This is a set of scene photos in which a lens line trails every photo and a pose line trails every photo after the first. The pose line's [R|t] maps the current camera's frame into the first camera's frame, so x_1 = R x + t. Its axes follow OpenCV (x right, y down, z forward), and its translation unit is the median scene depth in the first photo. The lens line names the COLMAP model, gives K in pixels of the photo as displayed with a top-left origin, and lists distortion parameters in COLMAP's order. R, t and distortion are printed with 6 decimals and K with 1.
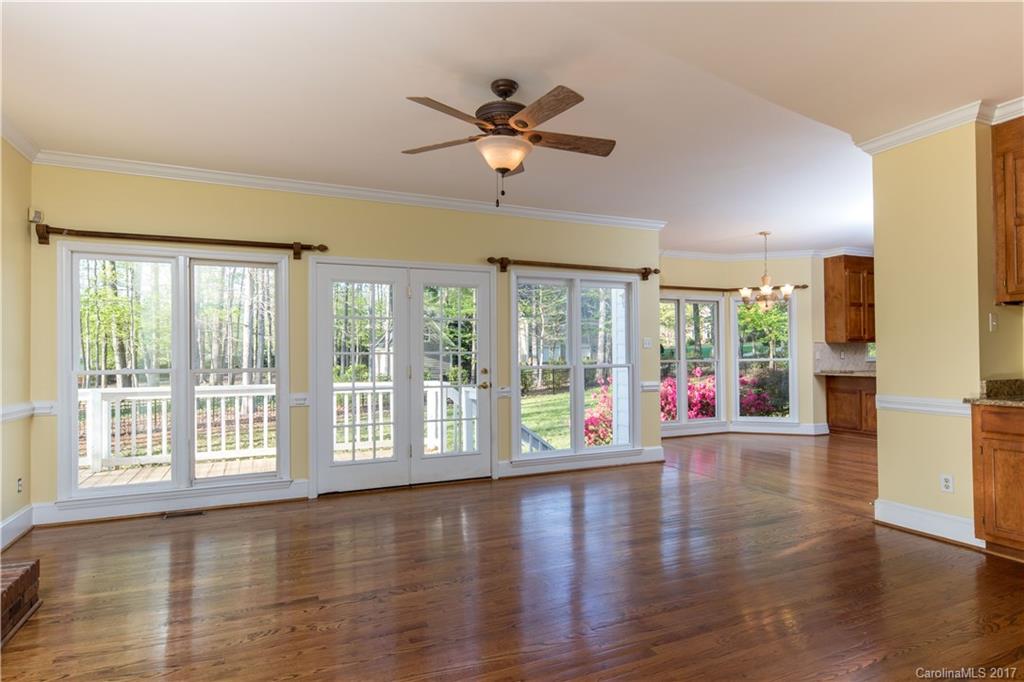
lens RADIAL K [[566.6, 0, 511.3], [0, 566.6, 348.6], [0, 0, 1]] dist [0.014089, 0.000117]
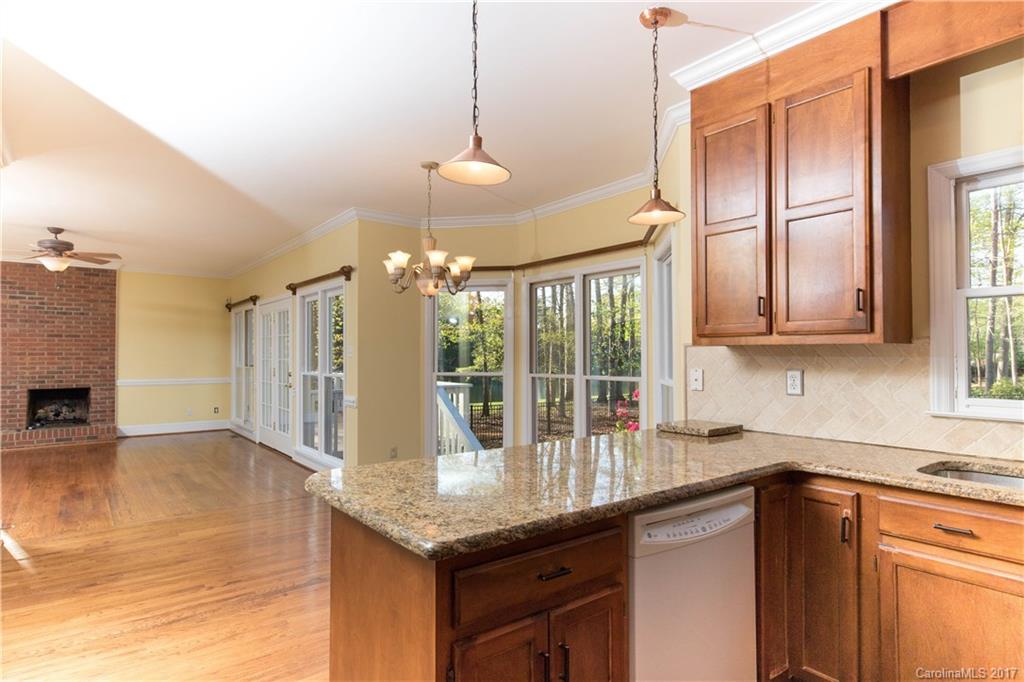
lens RADIAL K [[566.6, 0, 511.3], [0, 566.6, 348.6], [0, 0, 1]] dist [0.014089, 0.000117]
pose [[0.229309, 0.002387, -0.973351, 1.169065], [0.017803, 0.999819, 0.006646, -0.016726], [0.973191, -0.018853, 0.229226, 1.057565]]
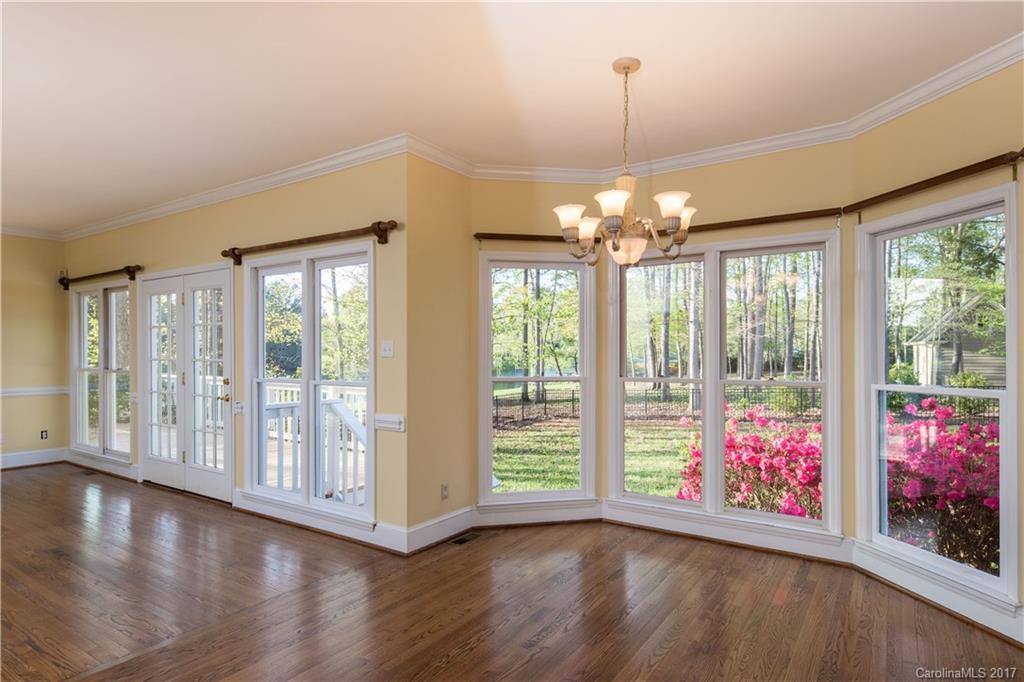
lens RADIAL K [[566.6, 0, 511.3], [0, 566.6, 348.6], [0, 0, 1]] dist [0.014089, 0.000117]
pose [[0.523483, 0.008271, -0.851996, 0.826623], [0.011138, 0.999801, 0.016549, -0.019138], [0.851964, -0.018153, 0.523286, 0.812400]]
